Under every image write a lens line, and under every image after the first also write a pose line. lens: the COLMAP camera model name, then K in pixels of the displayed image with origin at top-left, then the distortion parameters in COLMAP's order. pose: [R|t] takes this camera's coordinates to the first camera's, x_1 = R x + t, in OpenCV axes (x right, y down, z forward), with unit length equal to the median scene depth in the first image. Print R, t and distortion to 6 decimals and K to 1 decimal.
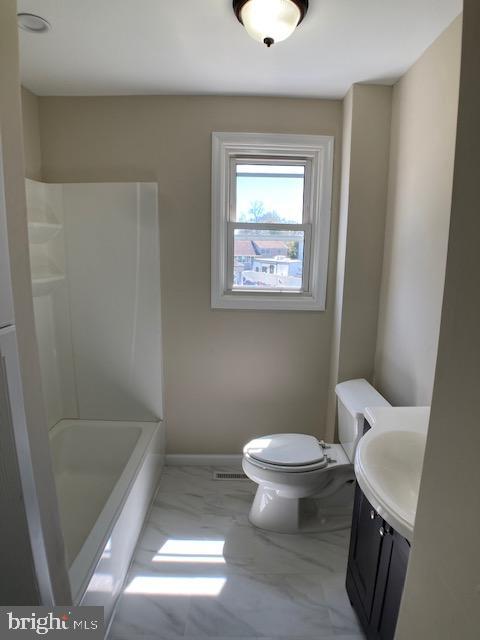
lens RADIAL K [[366.7, 0, 240.0], [0, 366.7, 320.0], [0, 0, 1]] dist [-0.105699, 0.023315]
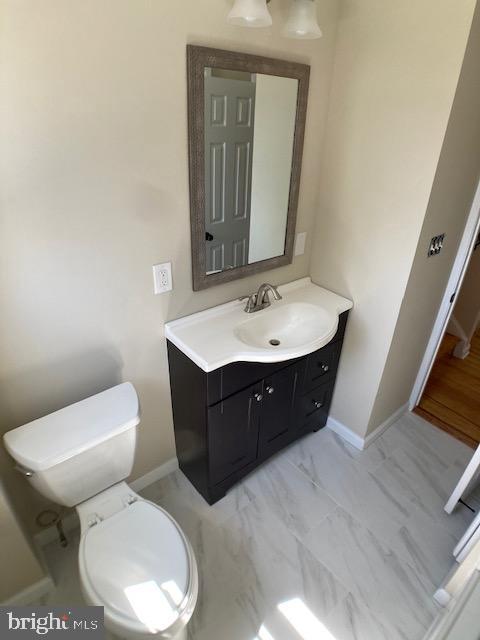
lens RADIAL K [[366.7, 0, 240.0], [0, 366.7, 320.0], [0, 0, 1]] dist [-0.105699, 0.023315]
pose [[-0.644972, -0.409270, 0.645376, -0.254842], [0.090246, 0.797805, 0.596123, -0.378062], [-0.758859, 0.442725, -0.477627, 1.240823]]
